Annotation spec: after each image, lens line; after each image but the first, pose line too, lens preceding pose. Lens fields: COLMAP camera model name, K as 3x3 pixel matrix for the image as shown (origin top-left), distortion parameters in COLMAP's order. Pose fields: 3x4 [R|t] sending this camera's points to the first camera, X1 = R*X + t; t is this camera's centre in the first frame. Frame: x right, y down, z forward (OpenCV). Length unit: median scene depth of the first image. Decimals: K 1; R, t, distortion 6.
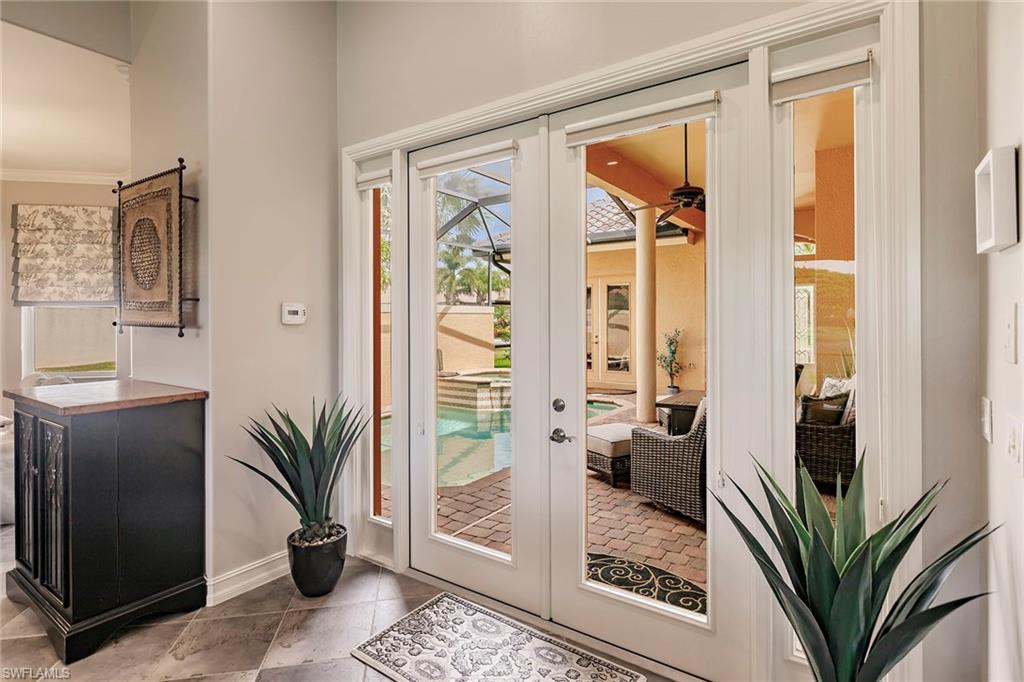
lens RADIAL K [[511.2, 0, 517.7], [0, 511.2, 316.7], [0, 0, 1]] dist [-0.002481, -0.001657]
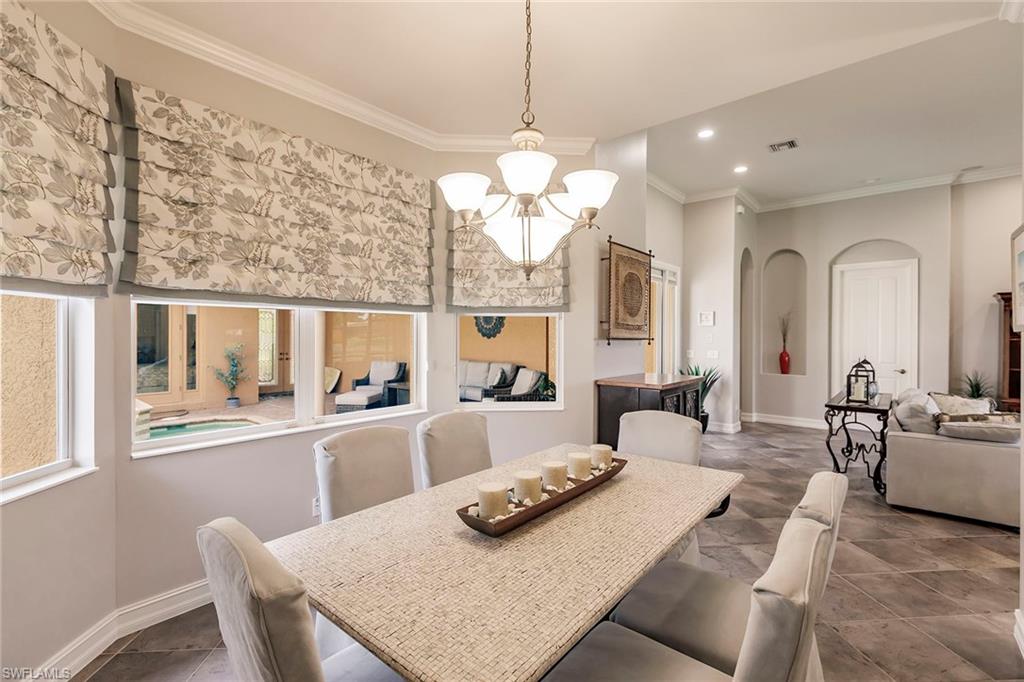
lens RADIAL K [[467.3, 0, 512.5], [0, 467.3, 337.4], [0, 0, 1]] dist [0.006170, -0.001618]
pose [[0.092934, 0.000115, 0.995672, -1.164454], [-0.010614, 0.999943, 0.000875, 0.007340], [-0.995616, -0.010650, 0.092930, 0.635245]]
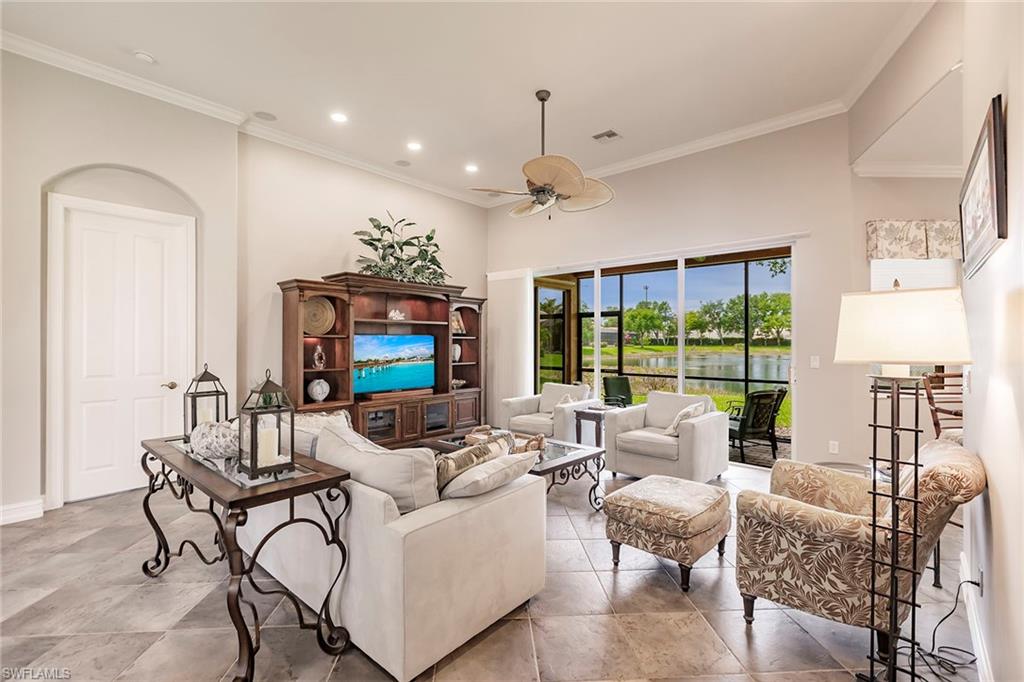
lens RADIAL K [[467.3, 0, 518.5], [0, 467.3, 339.4], [0, 0, 1]] dist [0.006170, -0.001618]
pose [[-0.991070, 0.003297, 0.133298, -0.519037], [0.001247, 0.999880, -0.015460, 0.021495], [-0.133333, -0.015156, -0.990955, 0.440400]]
